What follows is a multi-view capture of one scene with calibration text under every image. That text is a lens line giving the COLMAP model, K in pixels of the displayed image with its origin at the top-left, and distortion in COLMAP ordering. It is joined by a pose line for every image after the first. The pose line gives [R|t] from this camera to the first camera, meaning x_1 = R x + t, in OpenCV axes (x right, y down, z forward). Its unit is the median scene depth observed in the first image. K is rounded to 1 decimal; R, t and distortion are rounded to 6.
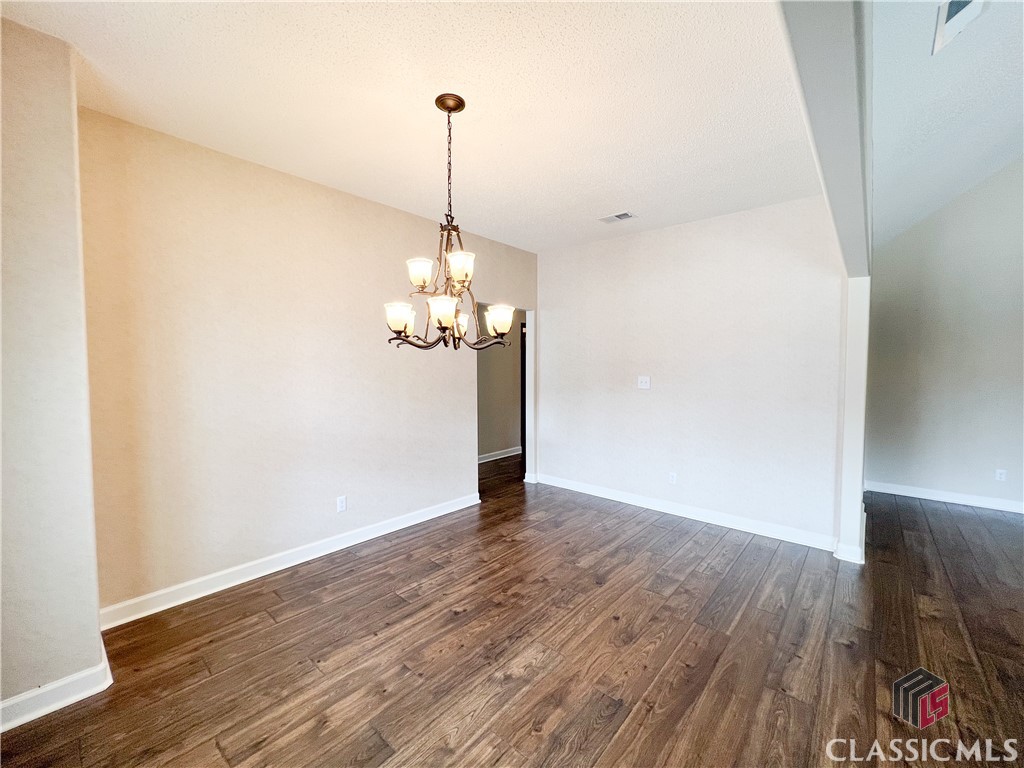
lens RADIAL K [[419.8, 0, 509.5], [0, 419.8, 383.4], [0, 0, 1]] dist [-0.028017, 0.014329]
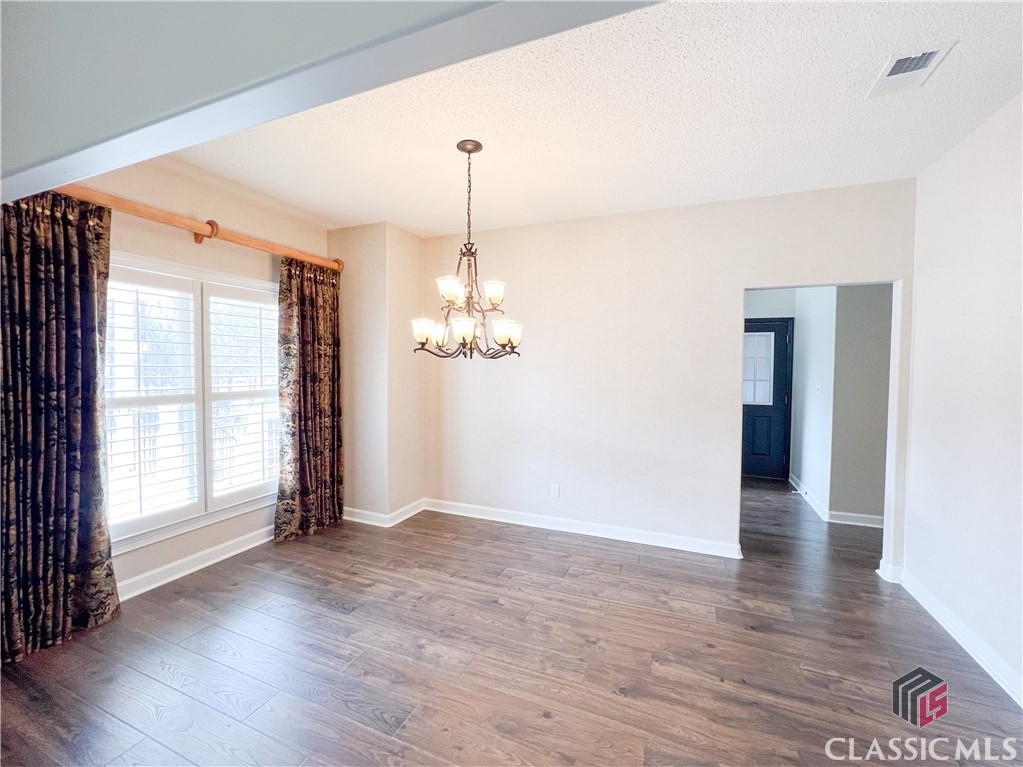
lens RADIAL K [[428.5, 0, 505.6], [0, 428.5, 384.2], [0, 0, 1]] dist [-0.014912, 0.000267]
pose [[0.313143, 0.036551, -0.949002, 0.871497], [-0.046221, 0.998662, 0.023211, -0.039226], [0.948580, 0.036596, 0.314413, 0.623757]]
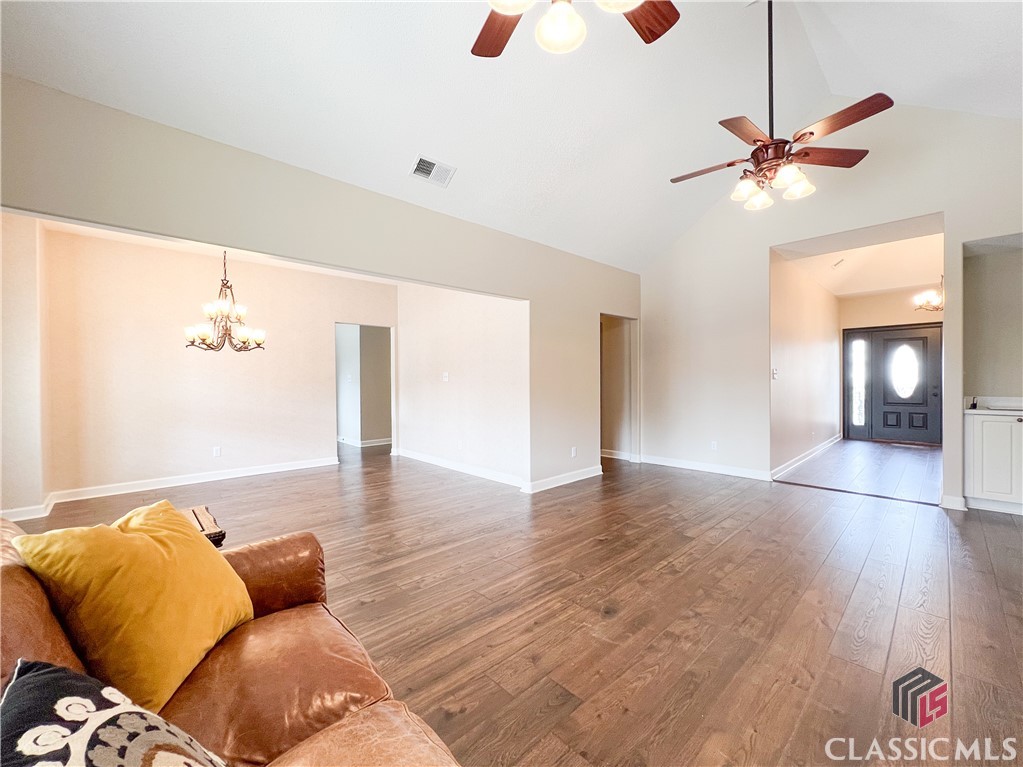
lens RADIAL K [[419.4, 0, 509.0], [0, 419.4, 382.9], [0, 0, 1]] dist [-0.028017, 0.014329]
pose [[0.995335, -0.007077, -0.096217, 1.104753], [0.004038, 0.999488, -0.031745, 0.104533], [0.096392, 0.031209, 0.994854, -0.609383]]
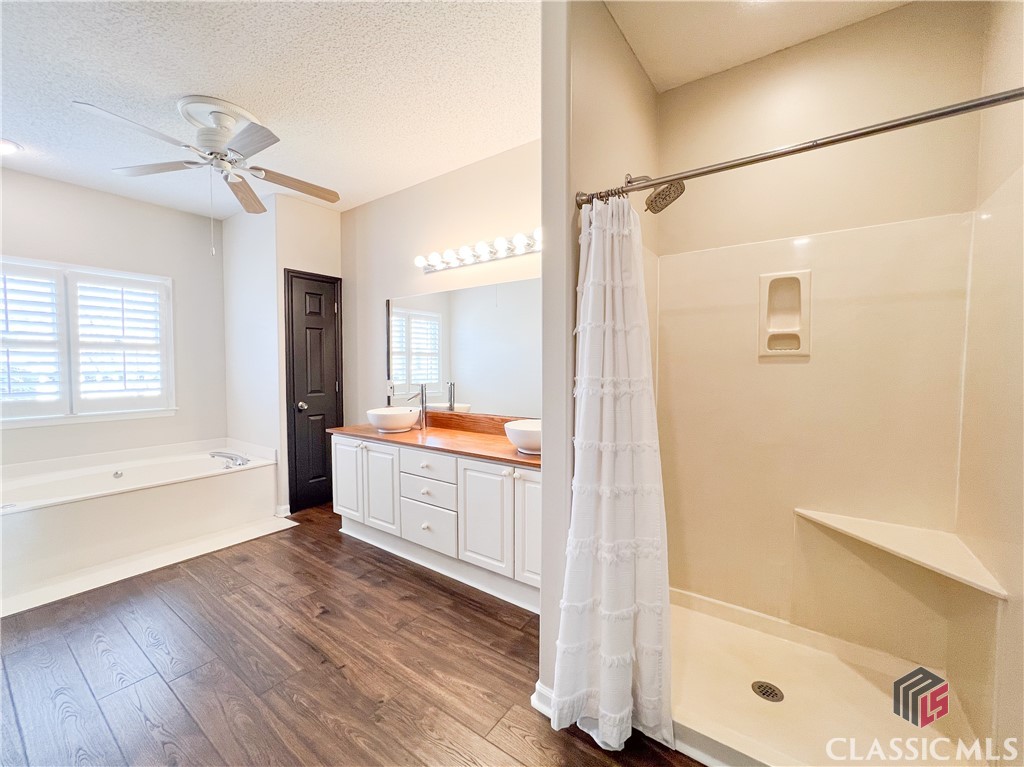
lens RADIAL K [[419.8, 0, 509.5], [0, 419.8, 382.9], [0, 0, 1]] dist [-0.028017, 0.014329]
pose [[-0.097121, -0.039417, 0.994492, -1.003835], [0.043080, 0.998112, 0.043768, 0.024743], [-0.994340, 0.047094, -0.095240, 0.627904]]
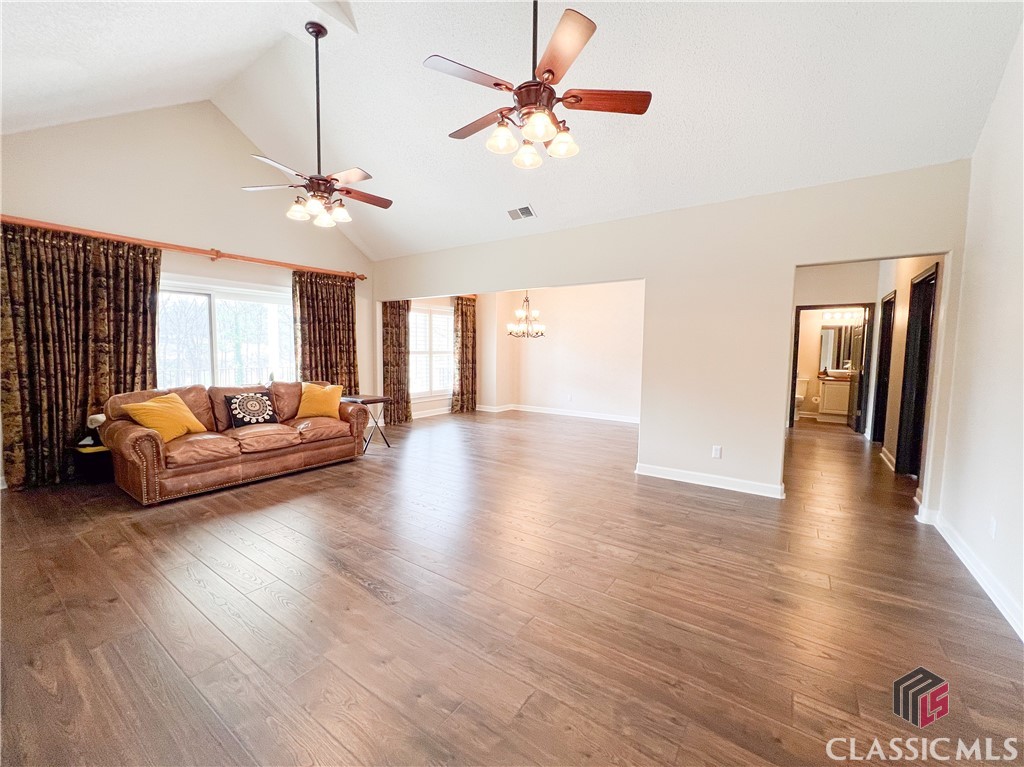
lens RADIAL K [[419.8, 0, 509.5], [0, 419.8, 382.9], [0, 0, 1]] dist [-0.028017, 0.014329]
pose [[0.110266, 0.081048, -0.990592, 2.721980], [-0.051886, 0.995780, 0.075697, 0.023200], [0.992547, 0.043051, 0.114006, 0.431836]]
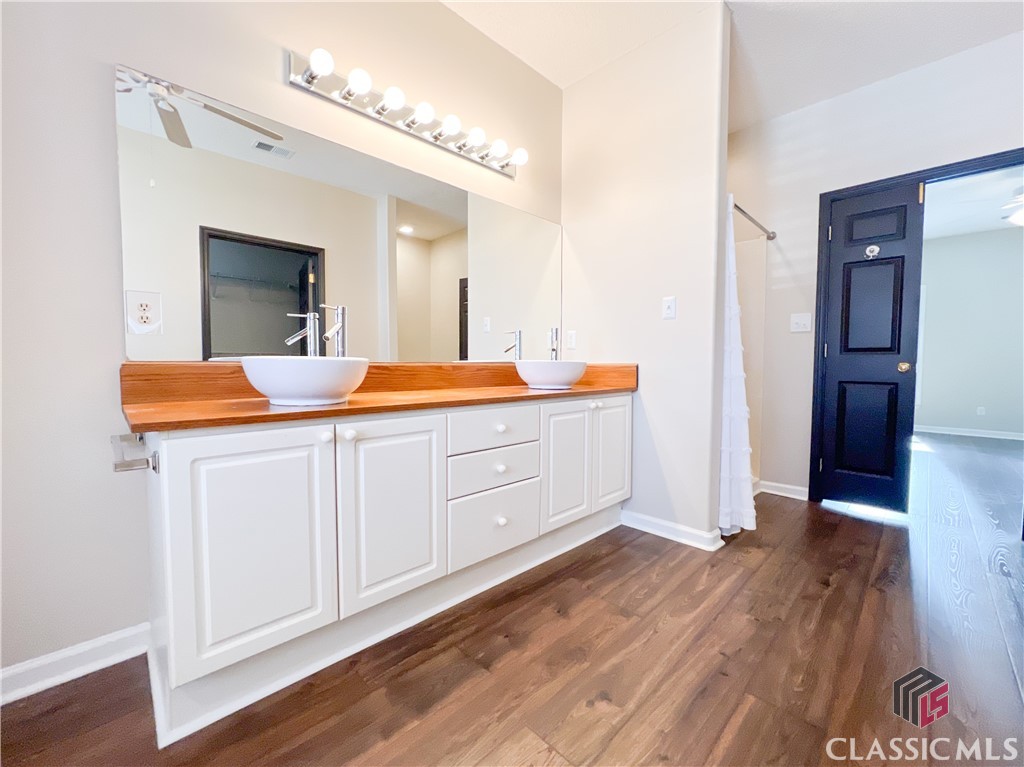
lens RADIAL K [[419.8, 0, 509.5], [0, 419.8, 382.9], [0, 0, 1]] dist [-0.028017, 0.014329]
pose [[-0.997463, -0.009735, 0.070521, -0.042356], [-0.003402, 0.995993, 0.089367, 0.128685], [-0.071109, 0.088901, -0.993499, 1.395601]]
